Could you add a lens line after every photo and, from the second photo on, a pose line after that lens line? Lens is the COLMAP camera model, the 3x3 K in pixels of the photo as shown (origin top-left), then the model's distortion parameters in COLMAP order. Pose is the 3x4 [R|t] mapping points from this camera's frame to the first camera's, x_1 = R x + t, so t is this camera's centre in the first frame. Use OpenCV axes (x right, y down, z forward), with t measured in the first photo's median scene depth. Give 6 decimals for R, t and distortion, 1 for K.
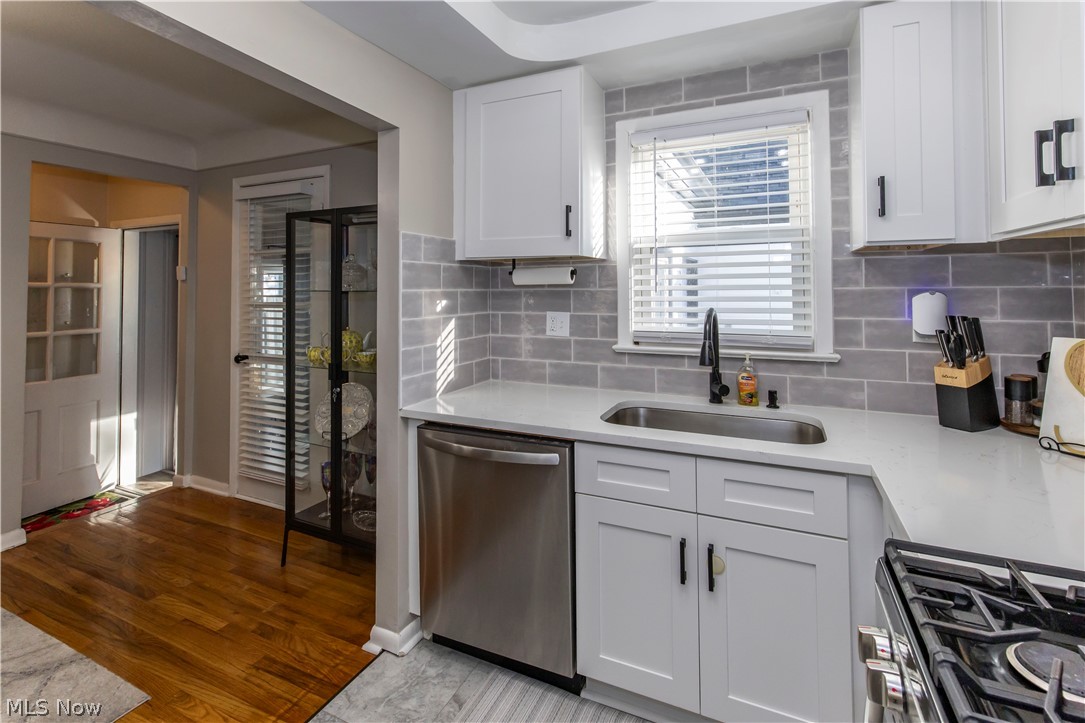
lens RADIAL K [[479.6, 0, 563.9], [0, 479.6, 287.5], [0, 0, 1]] dist [-0.008219, 0.002389]
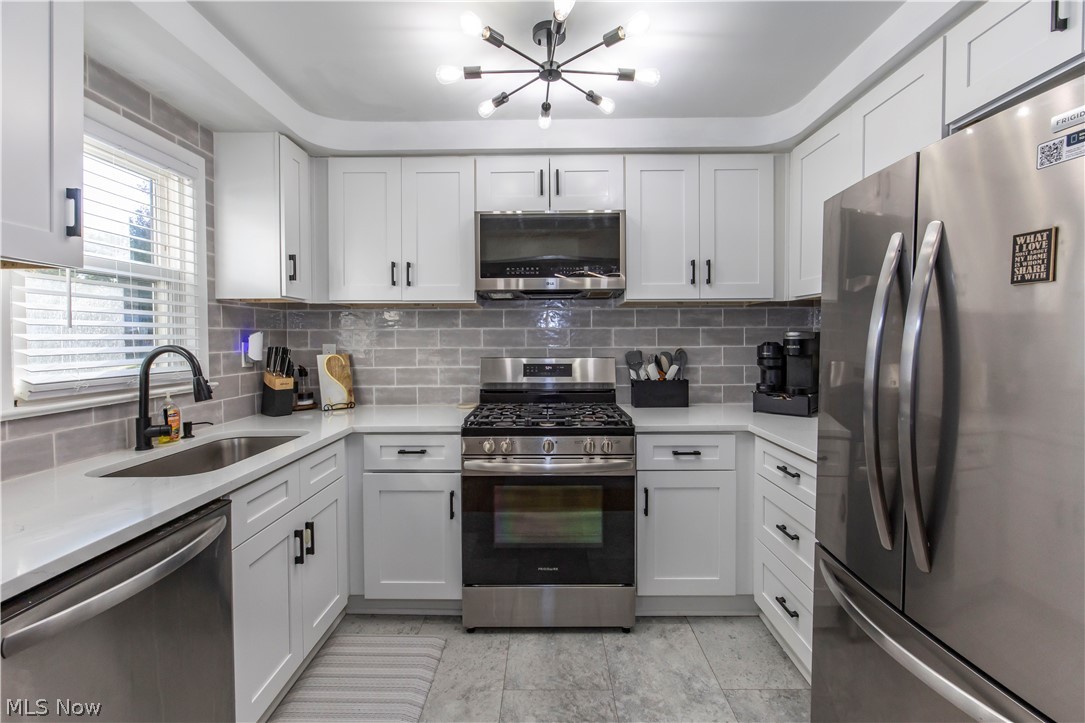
lens RADIAL K [[479.6, 0, 544.9], [0, 479.6, 346.6], [0, 0, 1]] dist [-0.008219, 0.002389]
pose [[-0.379484, -0.015431, 0.925069, -0.834022], [-0.003256, 0.999877, 0.015343, 0.027007], [-0.925192, 0.002810, -0.379488, 0.654245]]
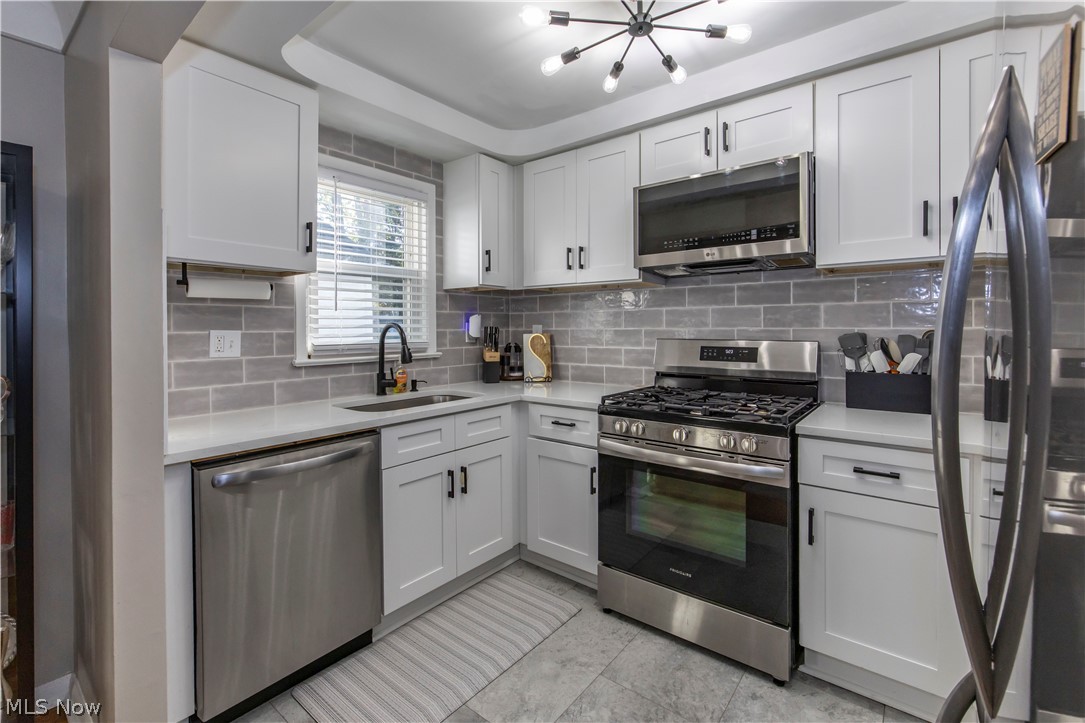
lens RADIAL K [[479.6, 0, 528.5], [0, 479.6, 331.2], [0, 0, 1]] dist [-0.008219, 0.002389]
pose [[0.281909, -0.008088, 0.959407, -0.857079], [-0.004149, 0.999945, 0.009648, 0.050015], [-0.959432, -0.006700, 0.281860, 0.246910]]
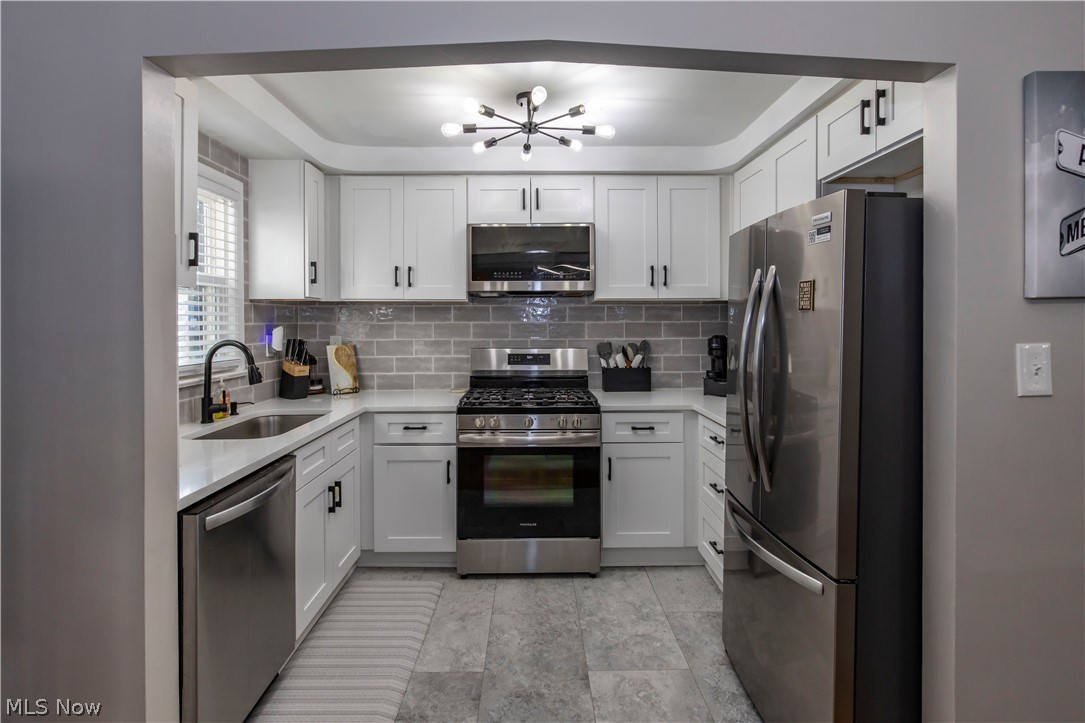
lens RADIAL K [[520.4, 0, 537.9], [0, 520.4, 325.7], [0, 0, 1]] dist [-0.007909, 0.002859]
pose [[-0.393703, -0.004615, 0.919226, -1.169493], [-0.004934, 0.999984, 0.002907, -0.001281], [-0.919224, -0.003391, -0.393719, 0.779686]]
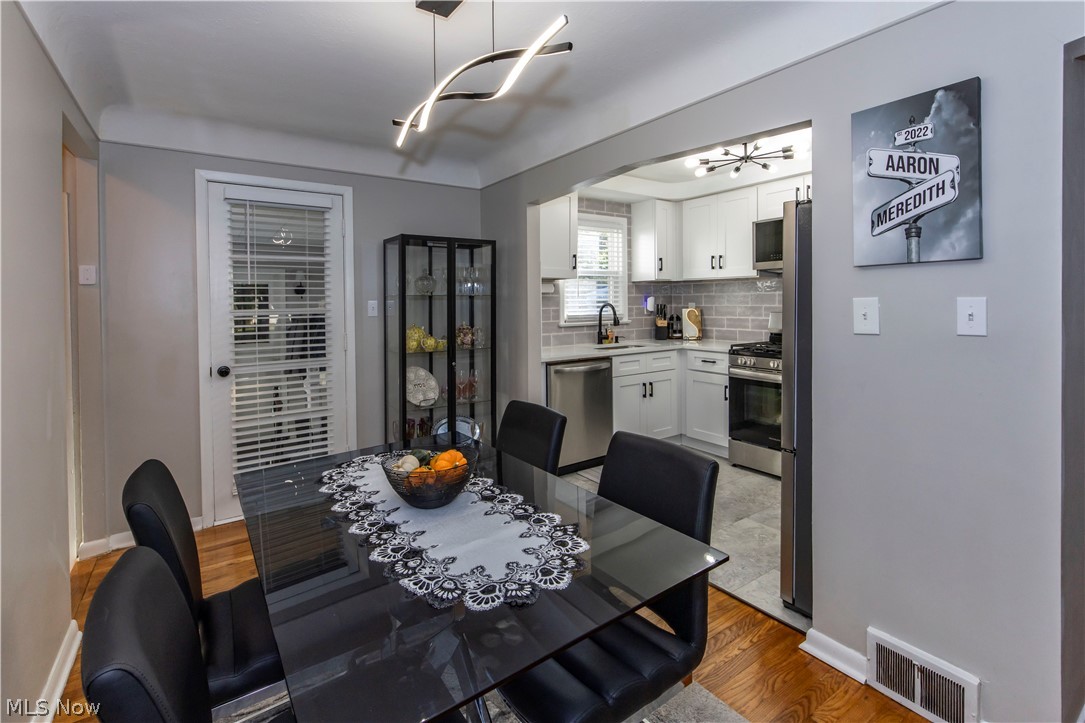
lens RADIAL K [[479.6, 0, 543.7], [0, 479.6, 307.8], [0, 0, 1]] dist [-0.008219, 0.002389]
pose [[0.530615, -0.017549, 0.847431, -1.846592], [0.003142, 0.999819, 0.018738, 0.019288], [-0.847607, -0.007280, 0.530574, -0.001732]]
